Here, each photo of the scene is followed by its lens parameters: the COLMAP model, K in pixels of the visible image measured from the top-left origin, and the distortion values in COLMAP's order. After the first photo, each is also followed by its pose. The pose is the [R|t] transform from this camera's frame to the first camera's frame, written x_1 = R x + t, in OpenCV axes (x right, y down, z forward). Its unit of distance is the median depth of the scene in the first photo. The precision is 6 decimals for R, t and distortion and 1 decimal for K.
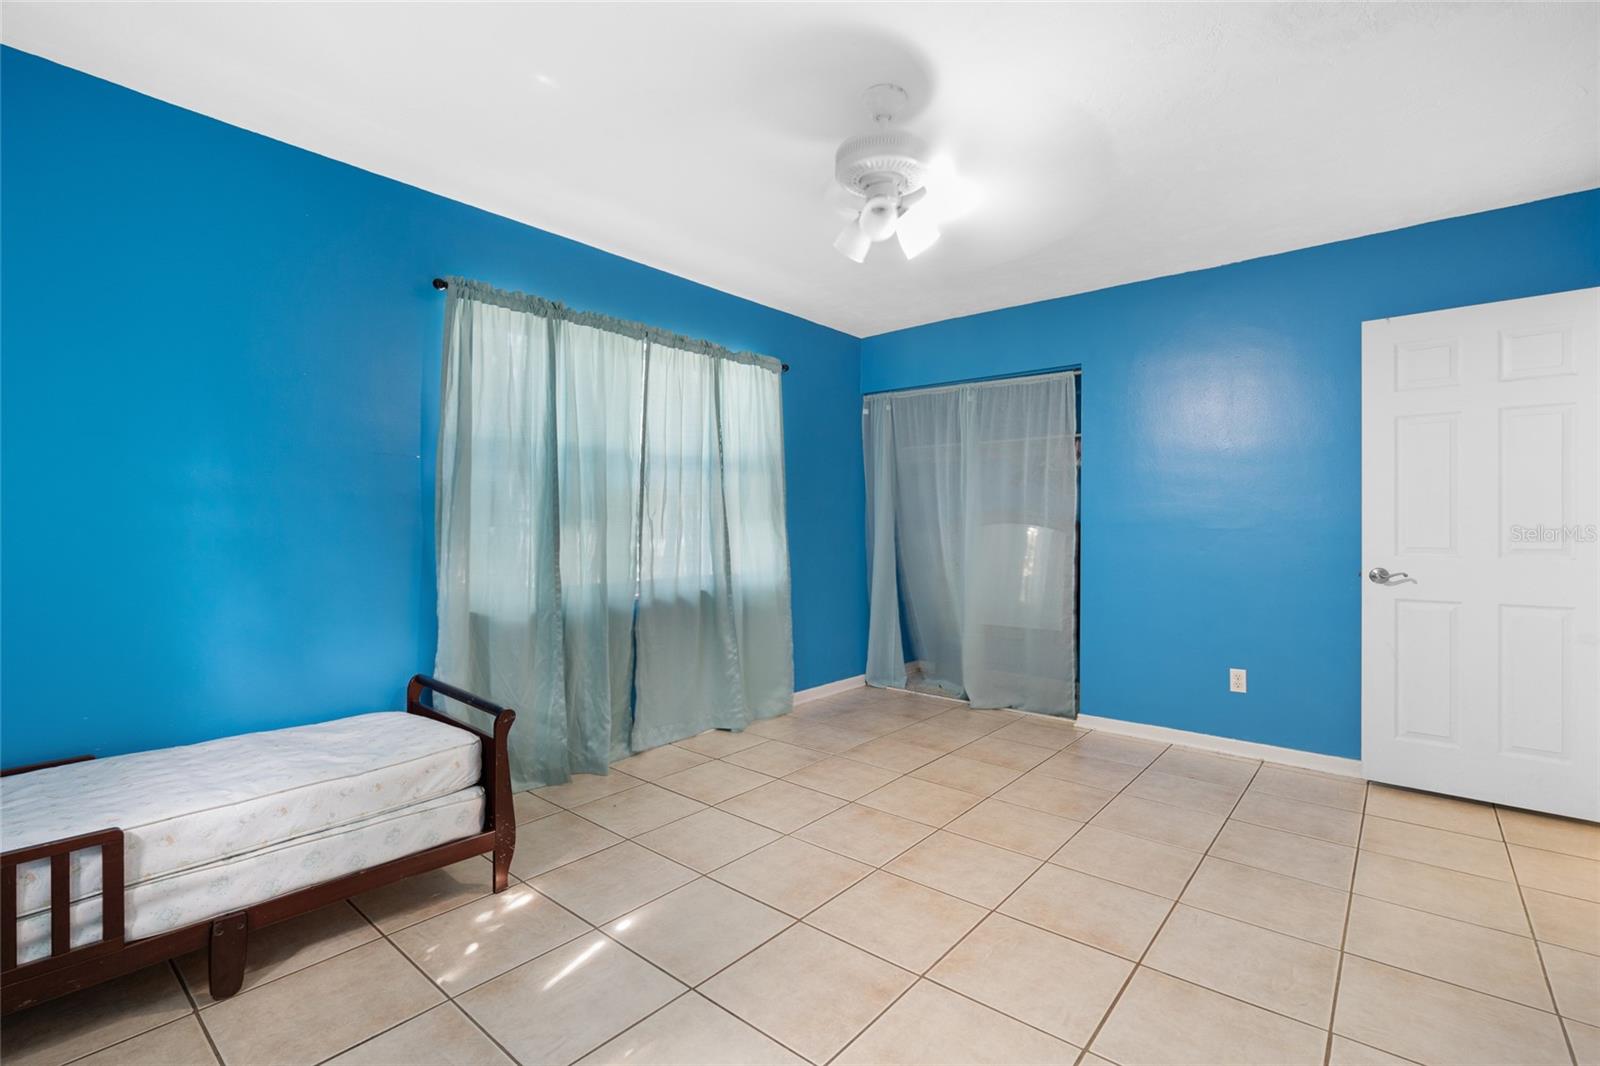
lens RADIAL K [[731.4, 0, 804.8], [0, 731.4, 521.9], [0, 0, 1]] dist [-0.011867, -0.000232]
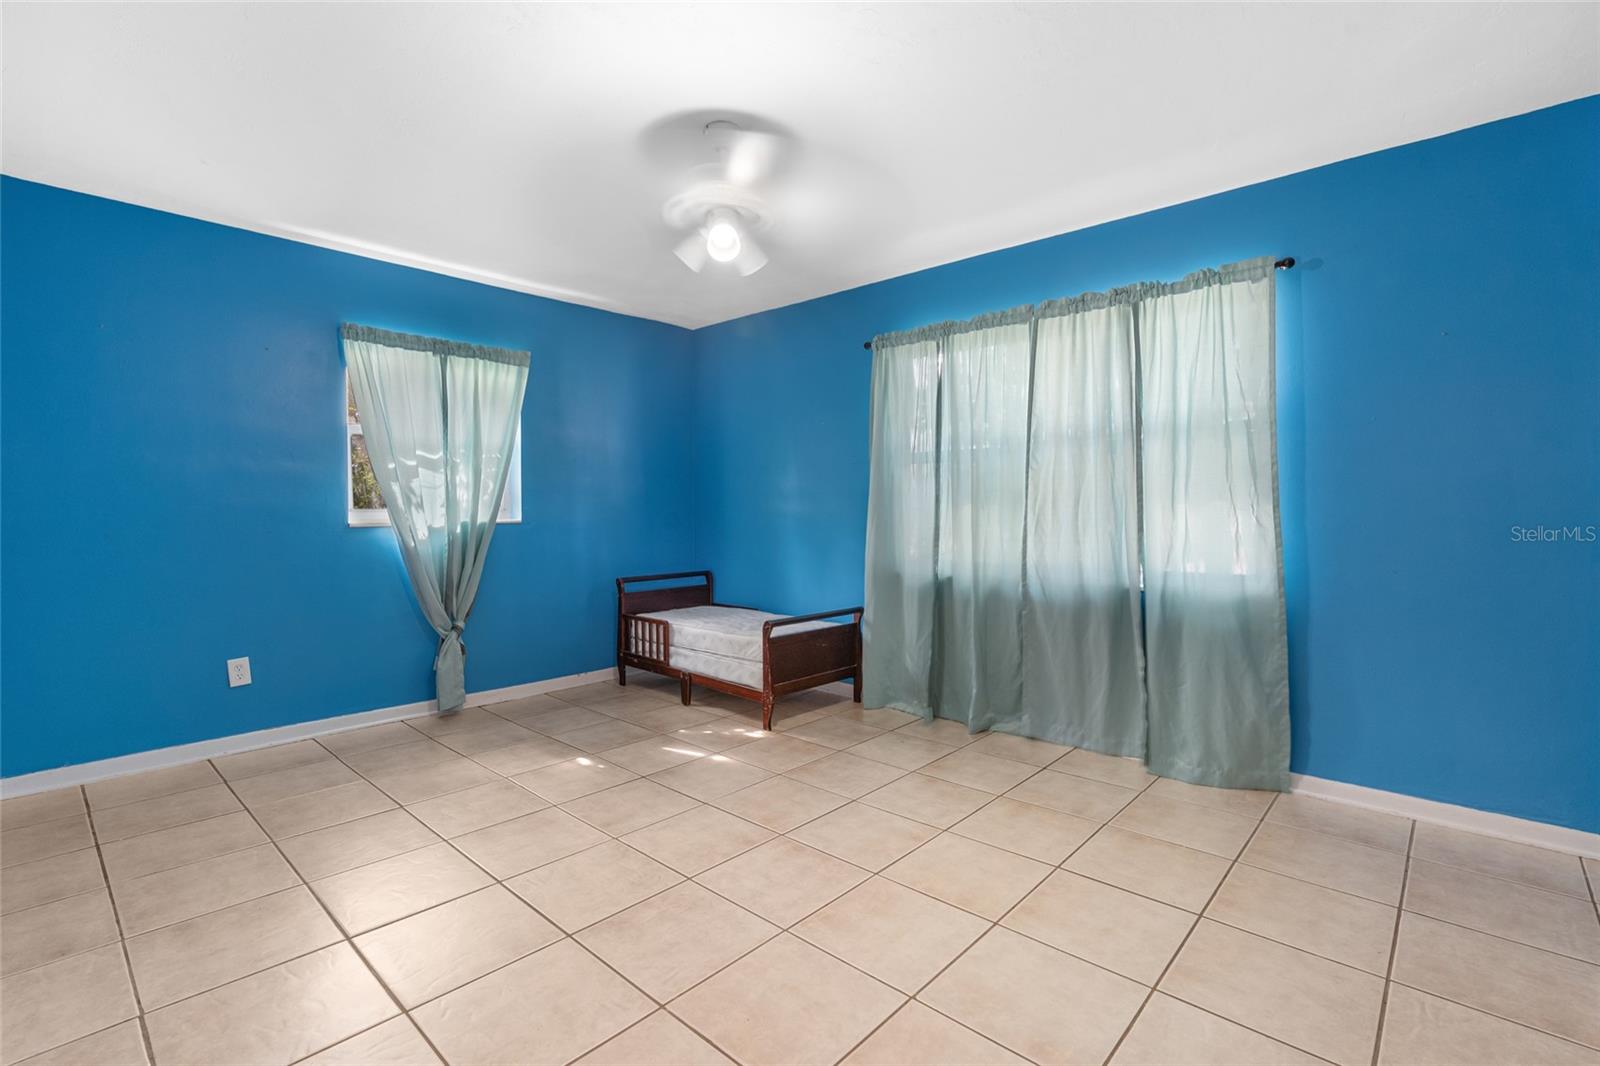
lens RADIAL K [[731.4, 0, 806.4], [0, 731.4, 525.7], [0, 0, 1]] dist [-0.011867, -0.000232]
pose [[-0.053065, 0.017693, -0.998434, 0.999097], [0.002865, 0.999842, 0.017566, 0.011378], [0.998587, -0.001929, -0.053107, 0.957614]]
